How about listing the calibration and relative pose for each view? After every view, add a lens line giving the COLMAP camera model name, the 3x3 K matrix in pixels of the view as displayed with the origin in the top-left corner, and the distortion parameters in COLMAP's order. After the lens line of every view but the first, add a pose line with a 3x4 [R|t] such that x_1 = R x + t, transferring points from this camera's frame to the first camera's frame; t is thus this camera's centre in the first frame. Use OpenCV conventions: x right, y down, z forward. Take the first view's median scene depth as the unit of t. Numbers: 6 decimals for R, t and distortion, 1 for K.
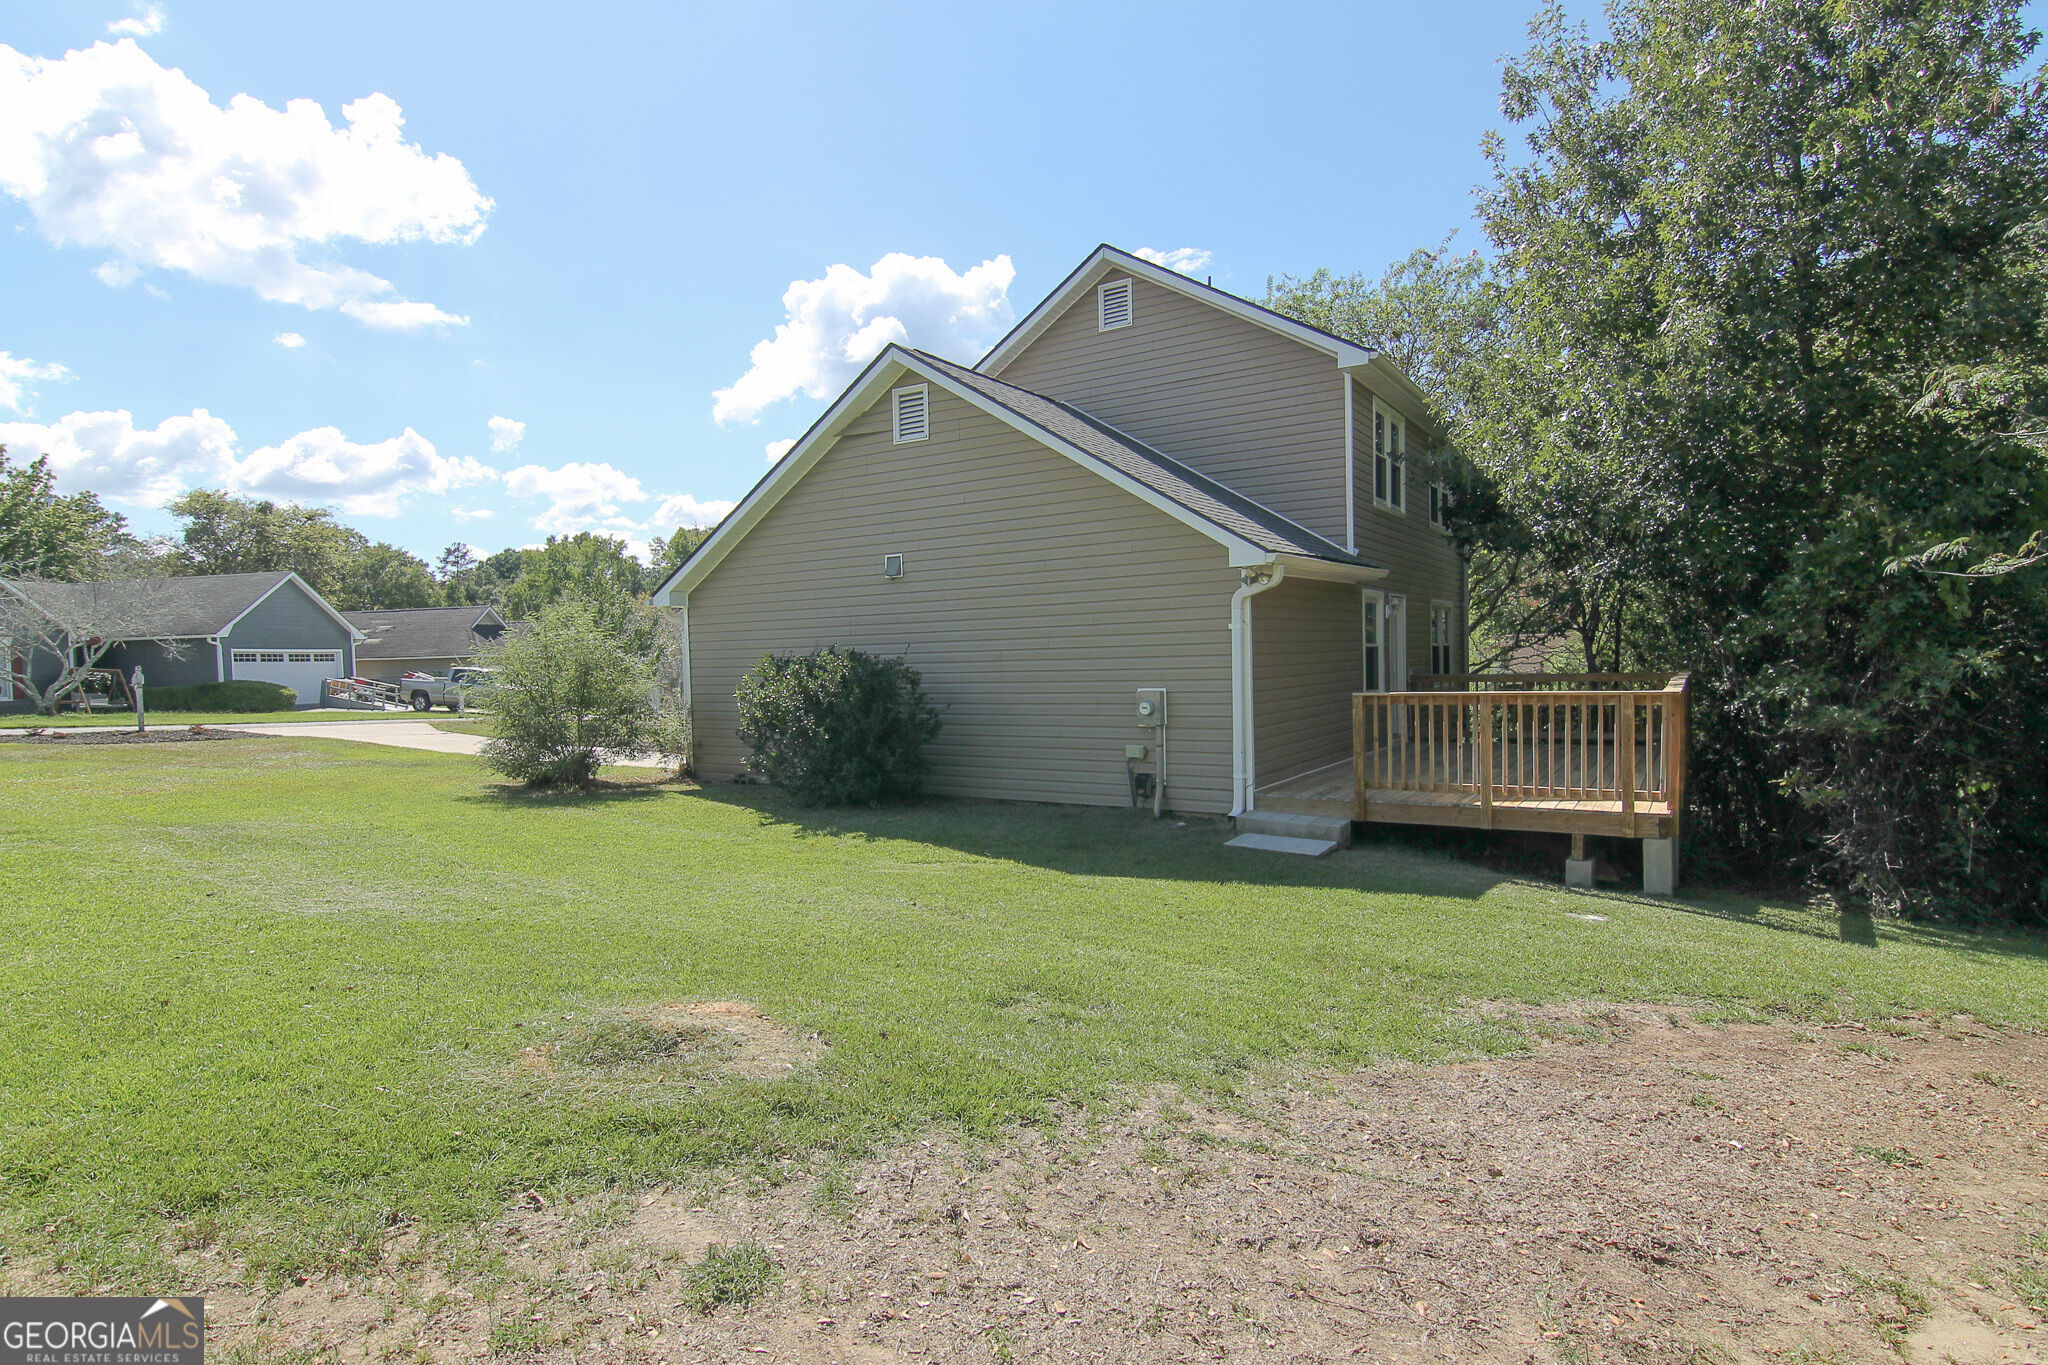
lens RADIAL K [[1081.1, 0, 1024.0], [0, 1081.1, 682.5], [0, 0, 1]] dist [0.001721, -0.000138]
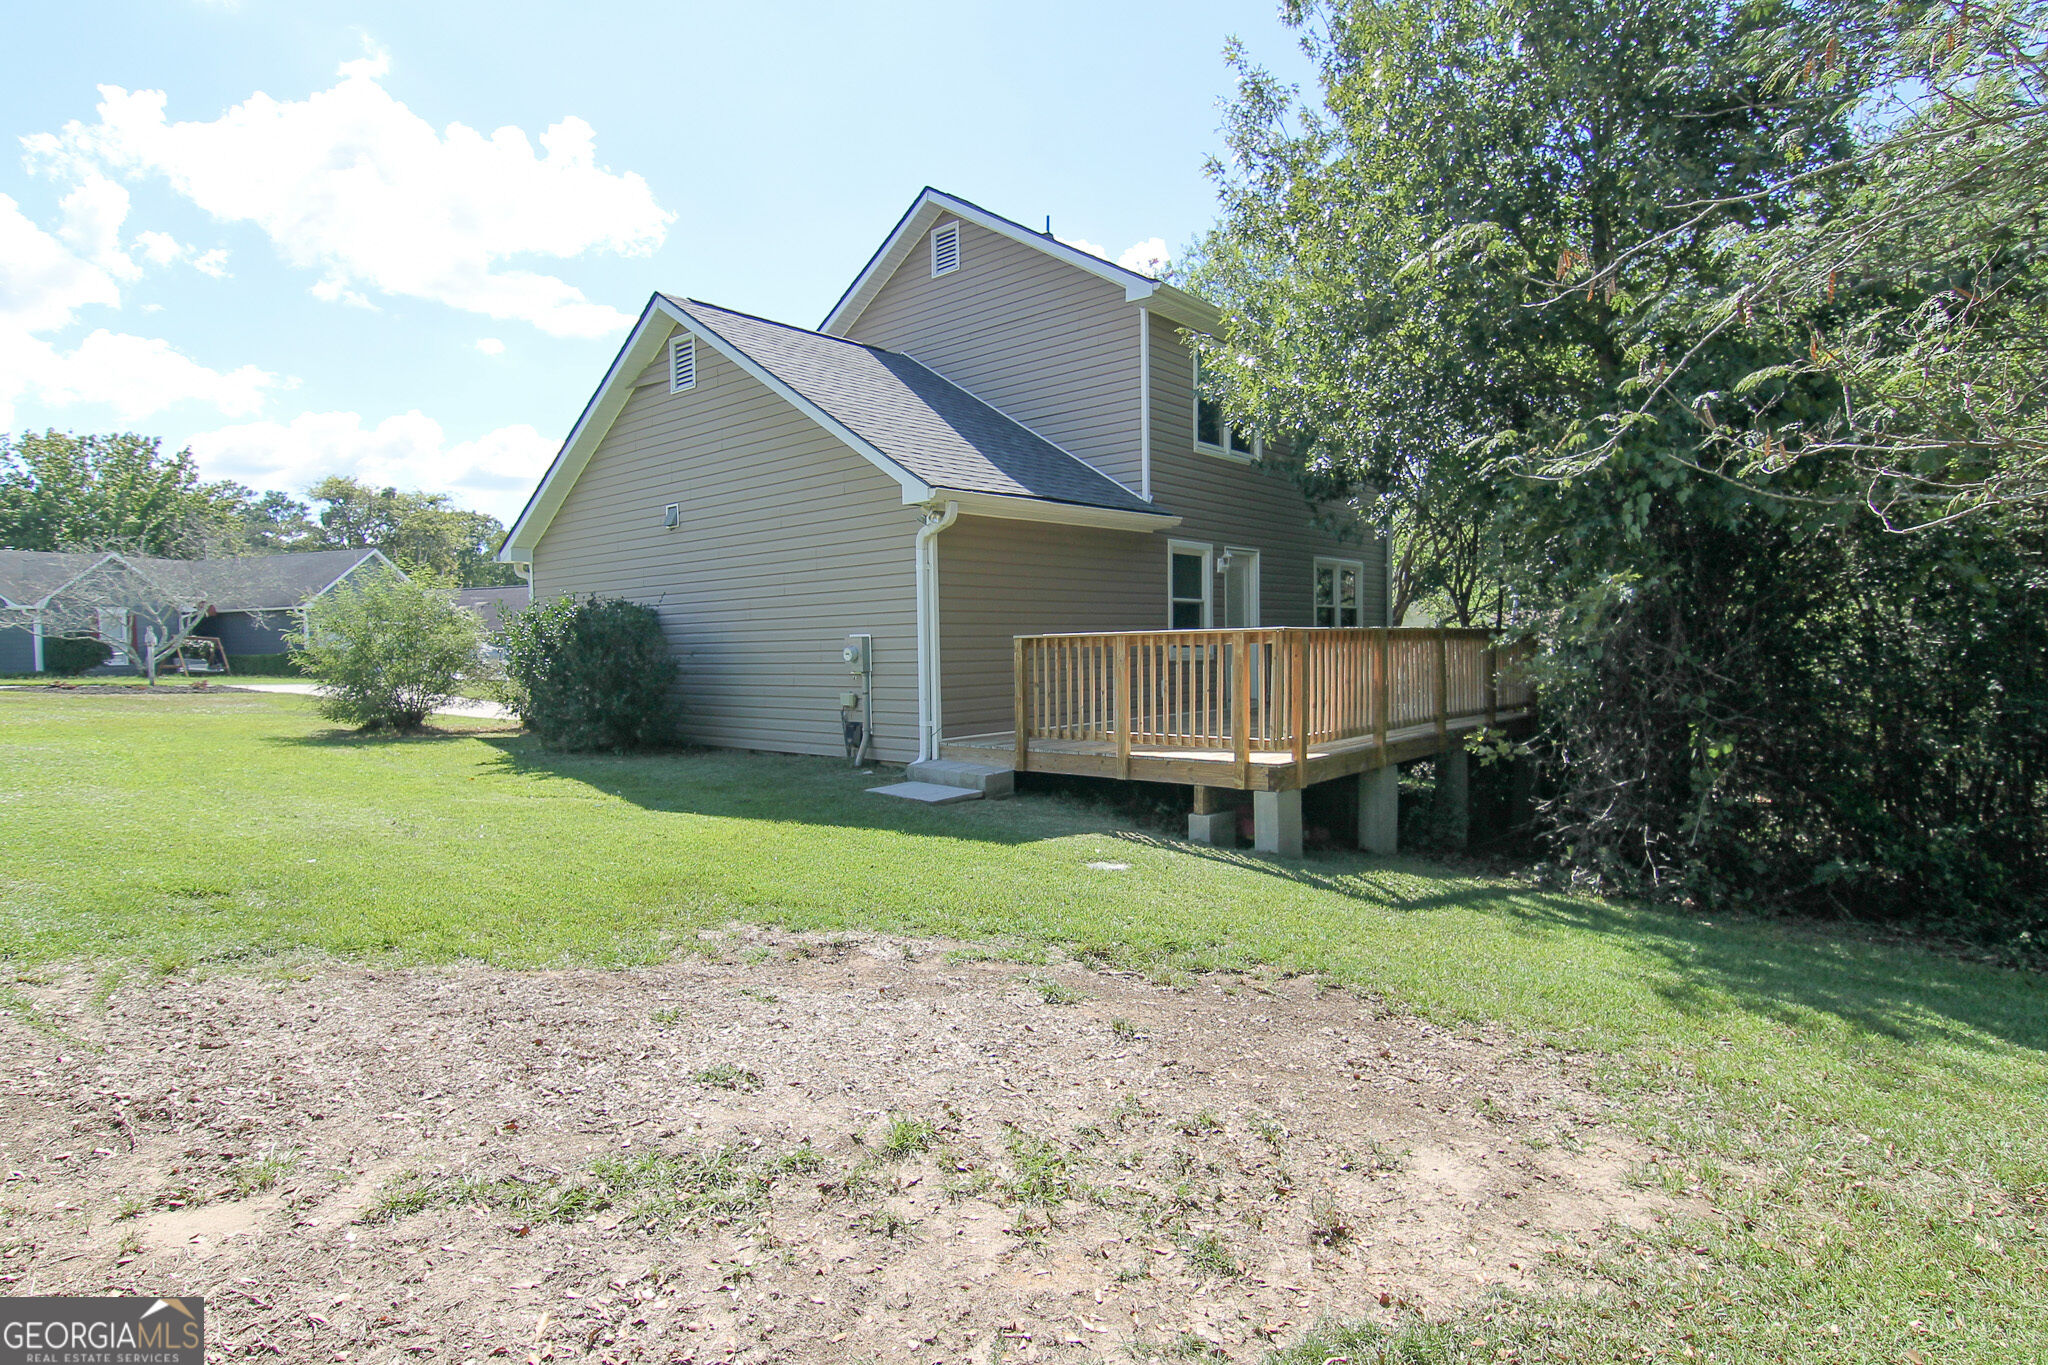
lens RADIAL K [[1084.2, 0, 1024.0], [0, 1084.2, 682.5], [0, 0, 1]] dist [0.022563, -0.000160]
pose [[0.986621, 0.014620, -0.162375, 0.370326], [-0.013856, 0.999887, 0.005839, 0.036132], [0.162442, -0.003511, 0.986712, 0.057333]]
